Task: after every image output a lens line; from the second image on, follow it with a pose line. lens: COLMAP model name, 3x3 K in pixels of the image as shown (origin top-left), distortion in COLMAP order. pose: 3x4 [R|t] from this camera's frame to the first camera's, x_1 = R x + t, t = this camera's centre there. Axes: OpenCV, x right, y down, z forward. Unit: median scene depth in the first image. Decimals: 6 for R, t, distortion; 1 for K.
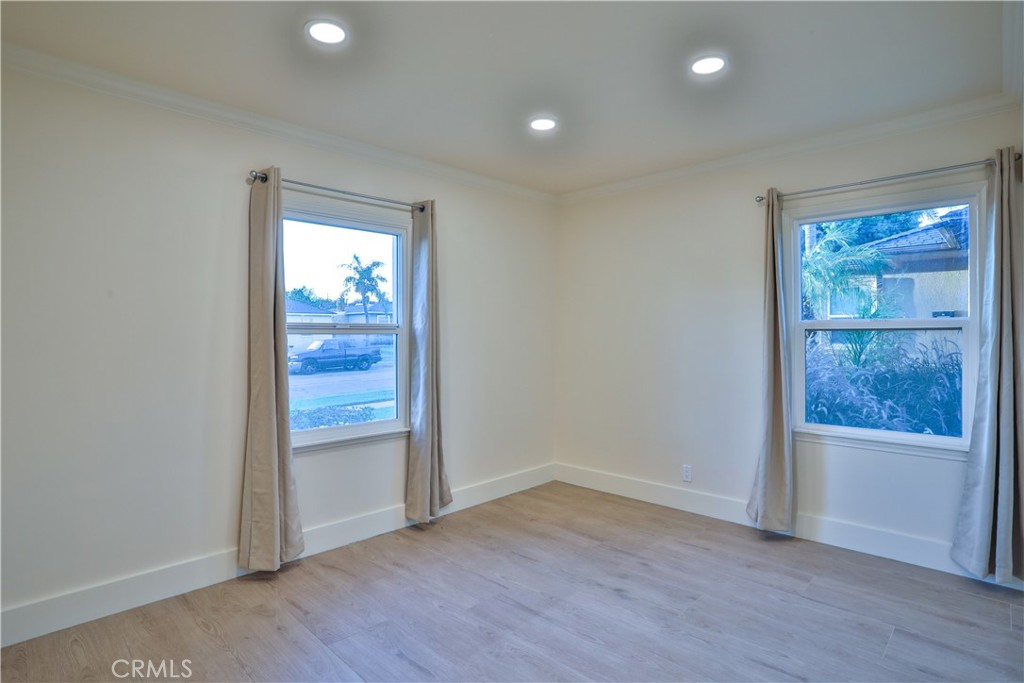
lens RADIAL K [[528.4, 0, 505.2], [0, 528.4, 333.6], [0, 0, 1]] dist [-0.058047, 0.011610]
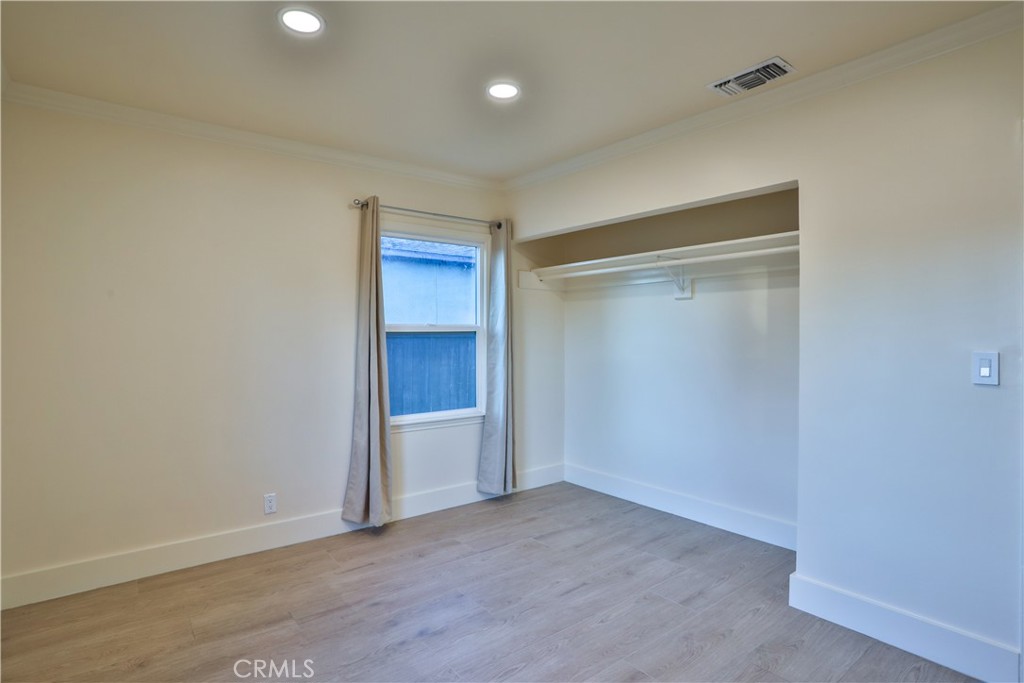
lens RADIAL K [[528.4, 0, 508.8], [0, 528.4, 344.5], [0, 0, 1]] dist [-0.058047, 0.011610]
pose [[0.103790, -0.013499, 0.994508, -0.569026], [-0.003957, 0.999894, 0.013985, 0.001924], [-0.994591, -0.005387, 0.103725, 0.711221]]
